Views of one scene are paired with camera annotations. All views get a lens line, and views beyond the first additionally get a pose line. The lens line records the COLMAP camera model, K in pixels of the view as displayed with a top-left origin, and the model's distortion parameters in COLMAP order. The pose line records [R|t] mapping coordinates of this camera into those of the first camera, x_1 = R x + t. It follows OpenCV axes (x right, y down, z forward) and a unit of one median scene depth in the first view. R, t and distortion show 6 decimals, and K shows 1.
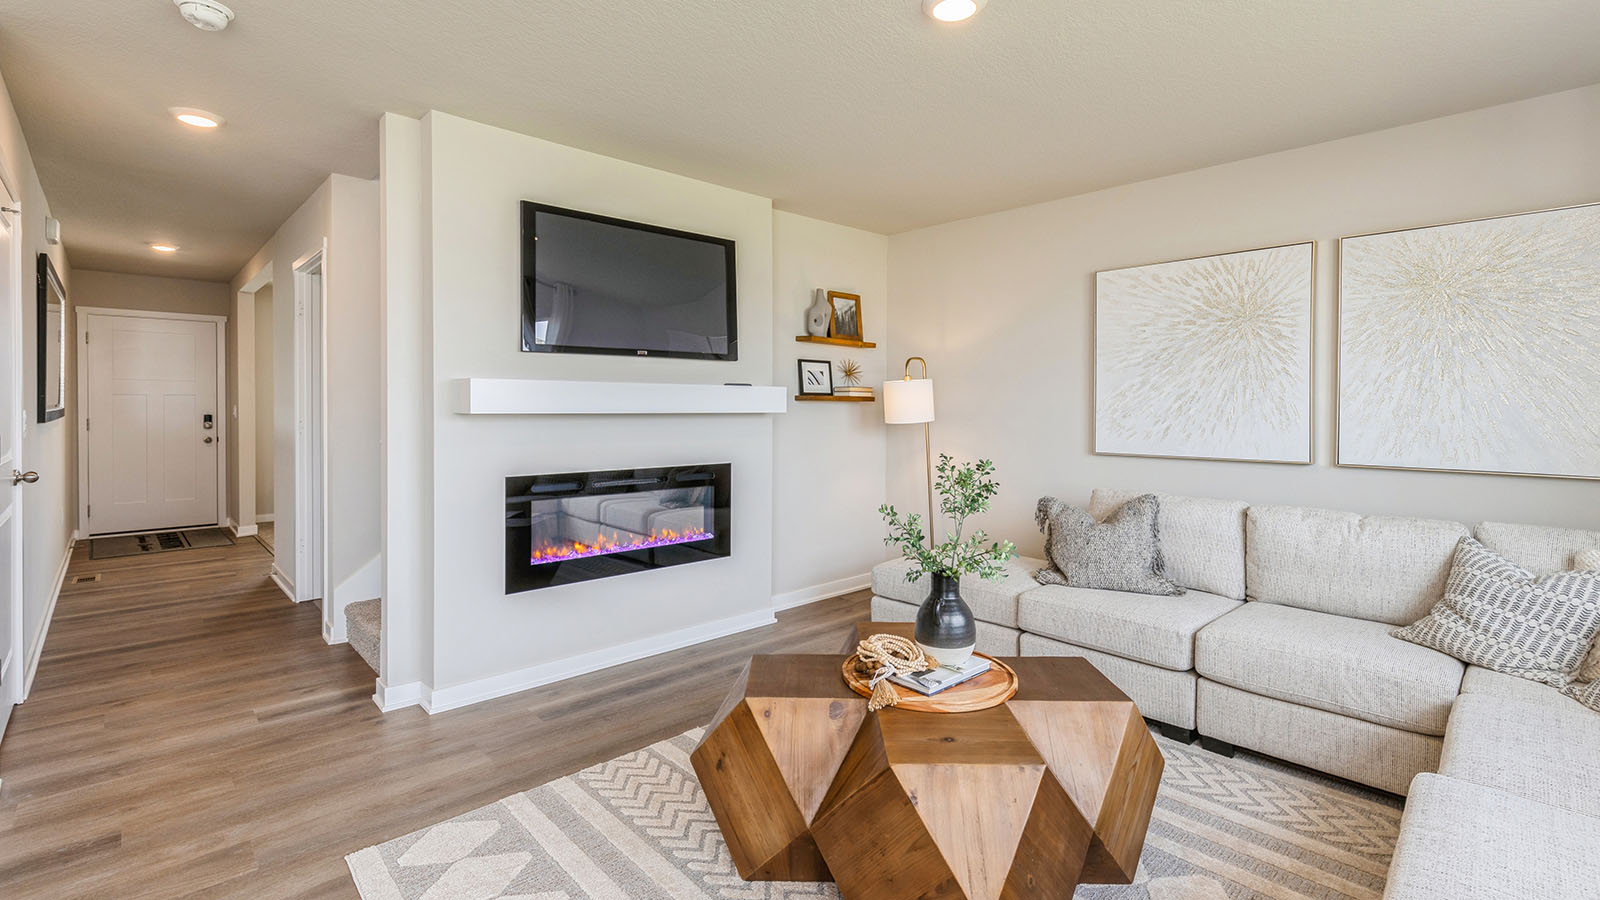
lens RADIAL K [[719.0, 0, 792.0], [0, 719.0, 397.2], [0, 0, 1]] dist [0.007763, -0.000375]
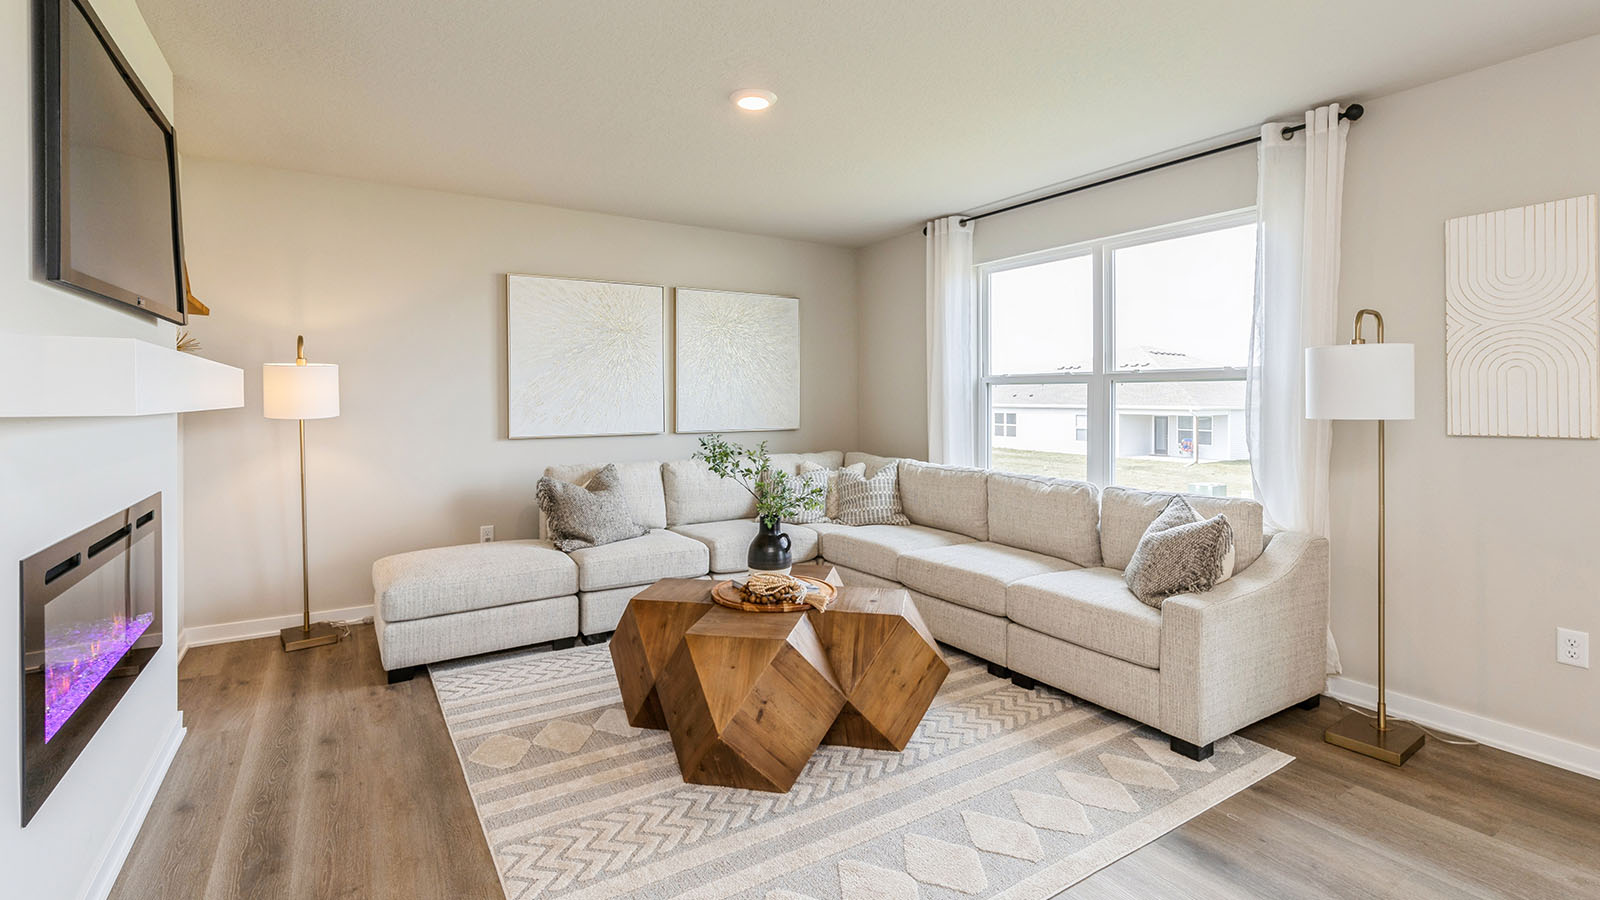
lens RADIAL K [[719.0, 0, 792.0], [0, 719.0, 397.2], [0, 0, 1]] dist [0.007763, -0.000375]
pose [[0.197377, -0.004176, 0.980319, -0.705003], [-0.008700, 0.999944, 0.006011, 0.004621], [-0.980289, -0.009715, 0.197329, 0.436260]]
